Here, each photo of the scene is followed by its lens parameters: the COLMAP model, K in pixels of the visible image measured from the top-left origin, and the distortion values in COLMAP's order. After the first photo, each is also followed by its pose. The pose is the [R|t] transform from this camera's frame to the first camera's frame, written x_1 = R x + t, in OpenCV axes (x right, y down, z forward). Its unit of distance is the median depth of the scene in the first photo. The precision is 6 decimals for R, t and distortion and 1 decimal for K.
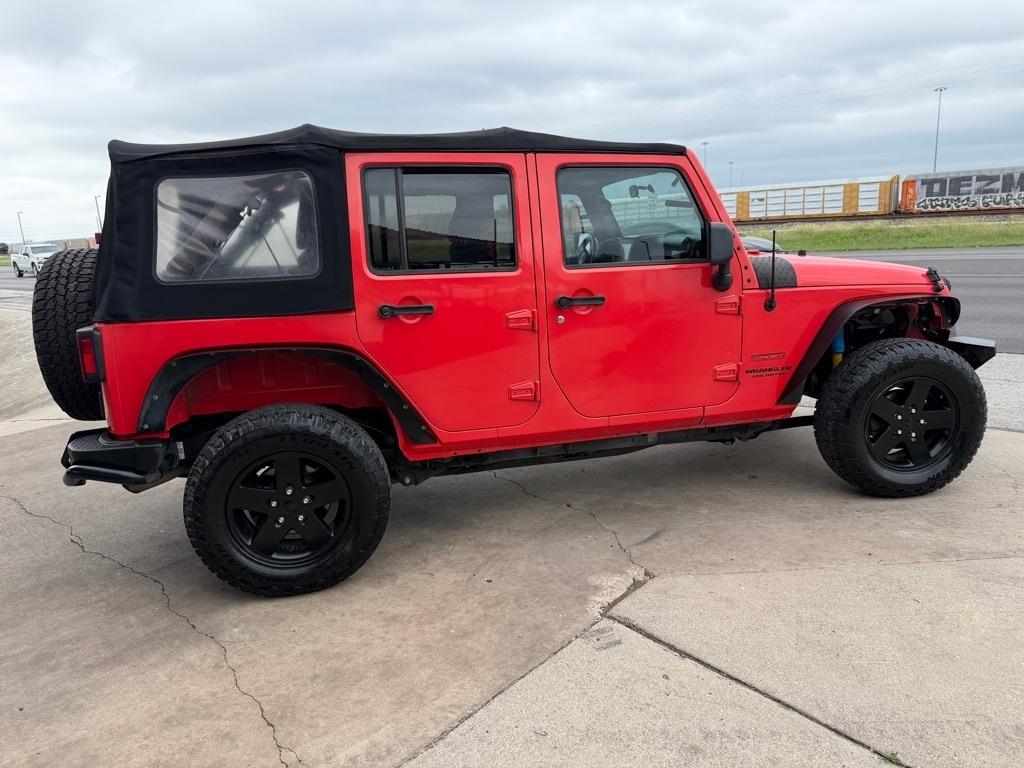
lens RADIAL K [[729.8, 0, 522.1], [0, 729.8, 382.4], [0, 0, 1]] dist [0.028922, -0.040704]
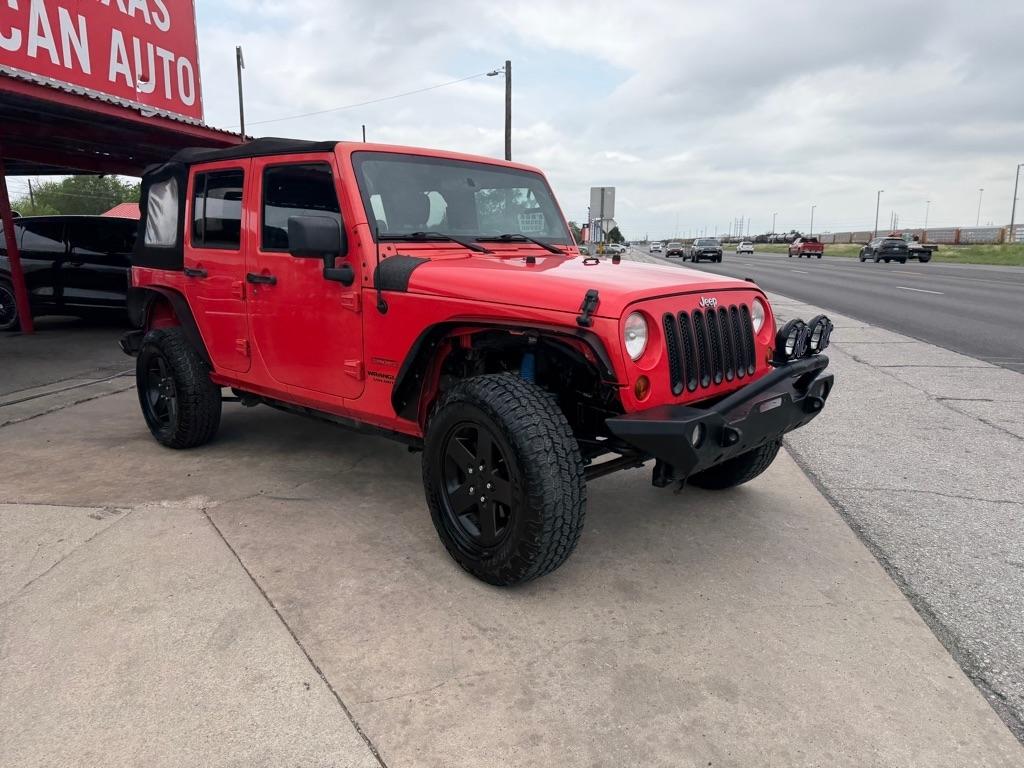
lens RADIAL K [[729.8, 0, 517.4], [0, 729.8, 388.3], [0, 0, 1]] dist [0.028922, -0.040704]
pose [[0.551284, 0.206156, -0.808447, 1.270174], [-0.198101, 0.973624, 0.113190, -0.150995], [0.810458, 0.097754, 0.577583, 0.638836]]
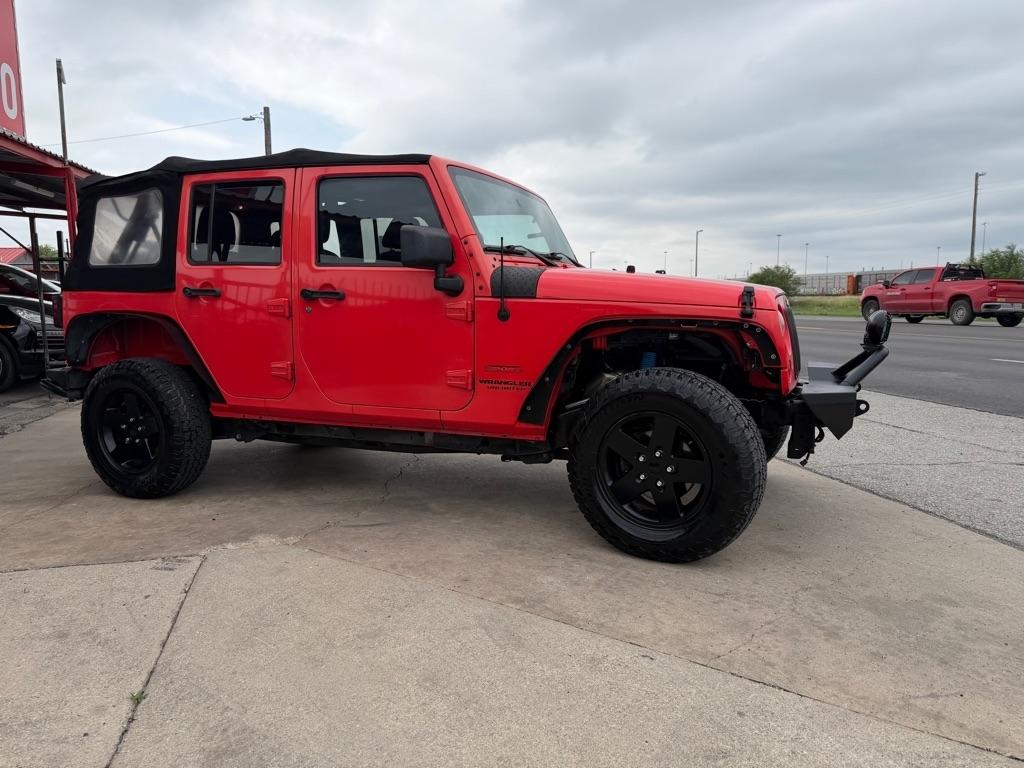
lens RADIAL K [[729.8, 0, 522.6], [0, 729.8, 386.5], [0, 0, 1]] dist [0.028922, -0.040704]
pose [[0.811407, 0.113428, -0.573370, 0.958774], [-0.154208, 0.987775, -0.022820, 0.005816], [0.563772, 0.106935, 0.818979, 0.254947]]
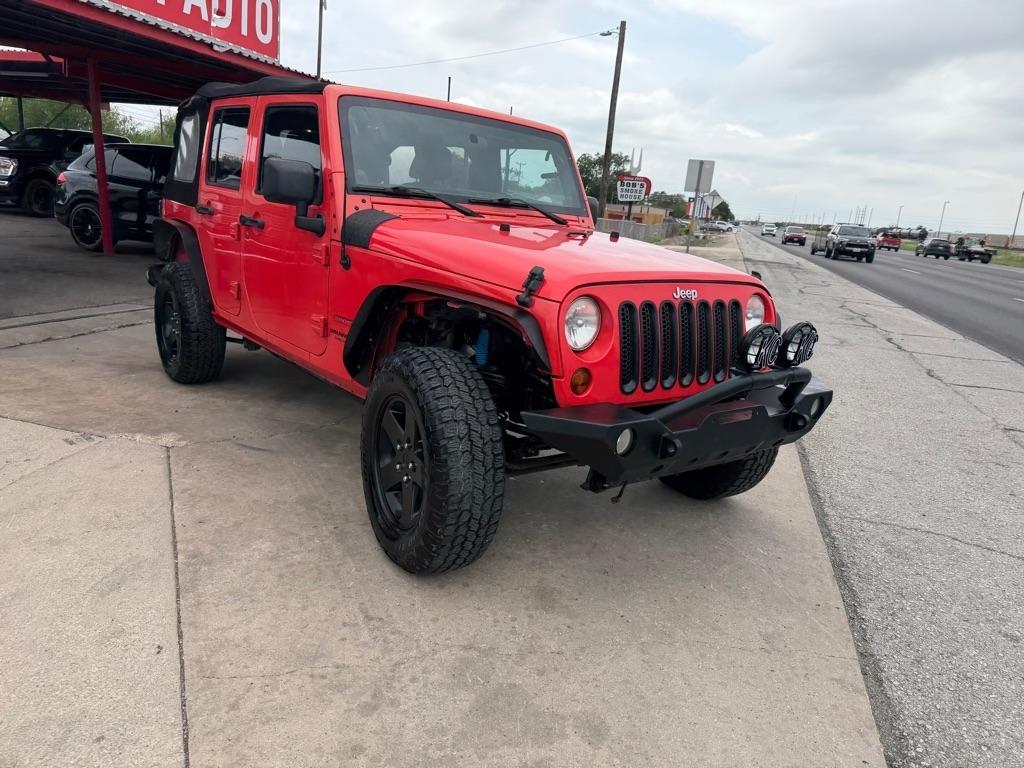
lens RADIAL K [[729.8, 0, 509.1], [0, 729.8, 386.8], [0, 0, 1]] dist [0.028922, -0.040704]
pose [[0.414551, 0.300825, -0.858866, 1.289778], [-0.292614, 0.937726, 0.187210, -0.197705], [0.861699, 0.173708, 0.476761, 0.808670]]
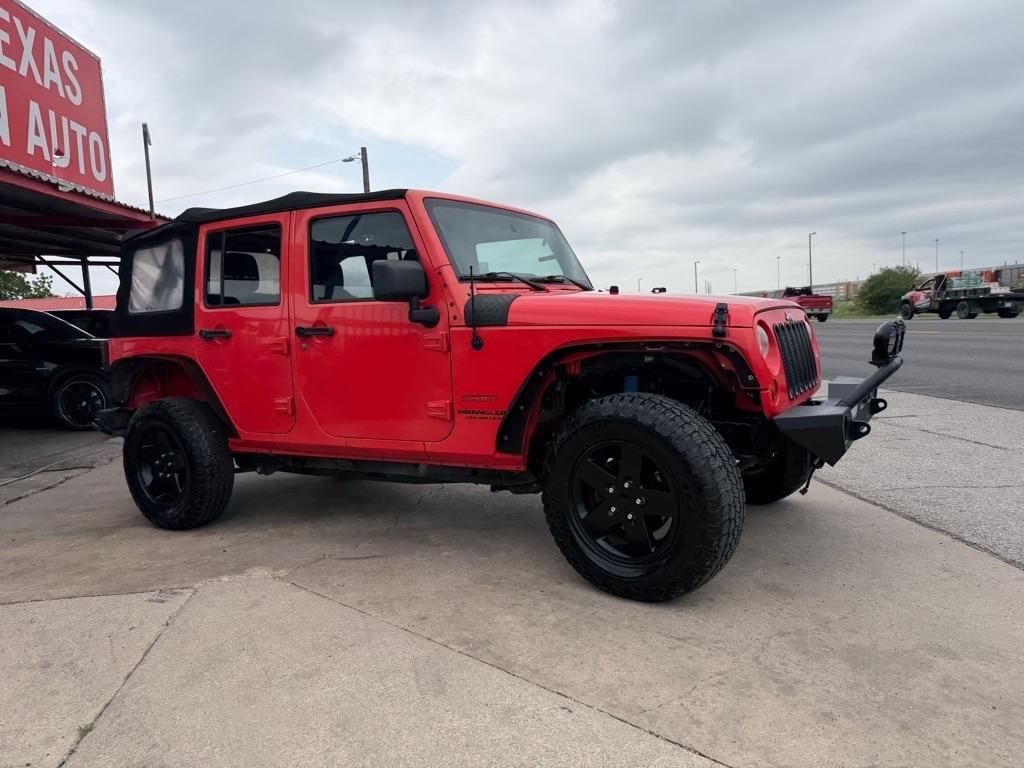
lens RADIAL K [[729.8, 0, 511.1], [0, 729.8, 384.6], [0, 0, 1]] dist [0.028922, -0.040704]
pose [[0.709331, 0.069934, -0.701397, 1.080380], [-0.125080, 0.991762, -0.027609, -0.034152], [0.693689, 0.107315, 0.712236, 0.384511]]
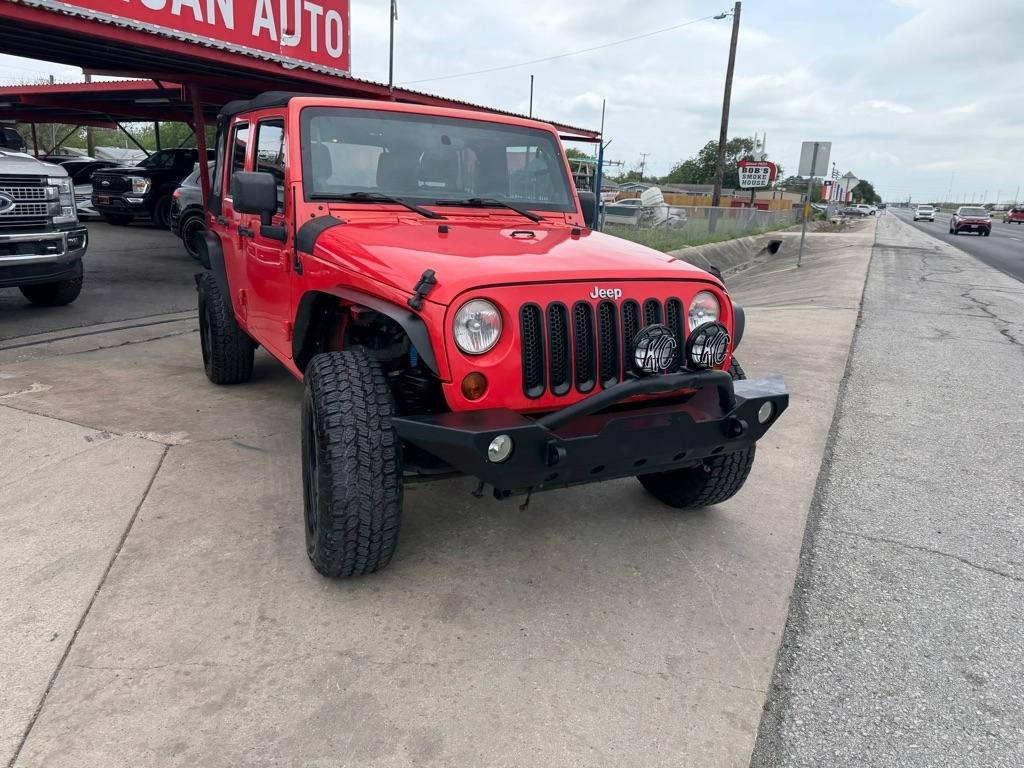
lens RADIAL K [[729.8, 0, 508.1], [0, 729.8, 378.2], [0, 0, 1]] dist [0.028922, -0.040704]
pose [[0.259030, 0.295208, -0.919650, 1.351788], [-0.253704, 0.939509, 0.230124, -0.266454], [0.931954, 0.173710, 0.318256, 1.020389]]
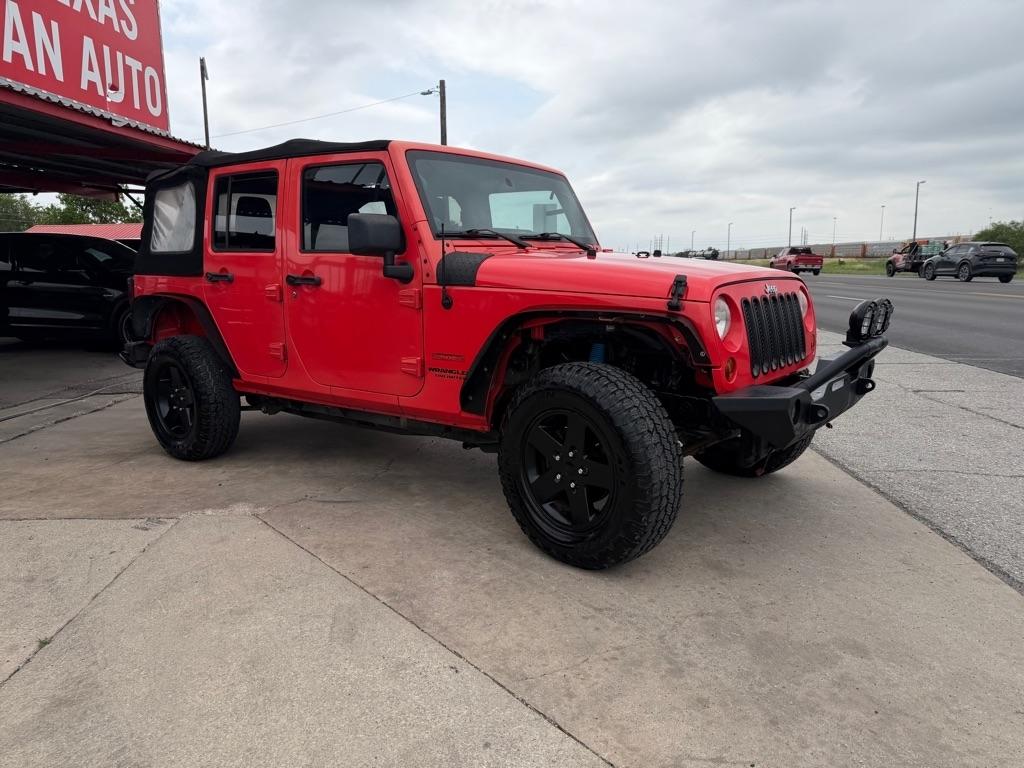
lens RADIAL K [[729.8, 0, 510.8], [0, 729.8, 387.8], [0, 0, 1]] dist [0.028922, -0.040704]
pose [[0.625834, 0.168504, -0.761536, 1.178060], [-0.177306, 0.981557, 0.071477, -0.082610], [0.759535, 0.090292, 0.644169, 0.488372]]
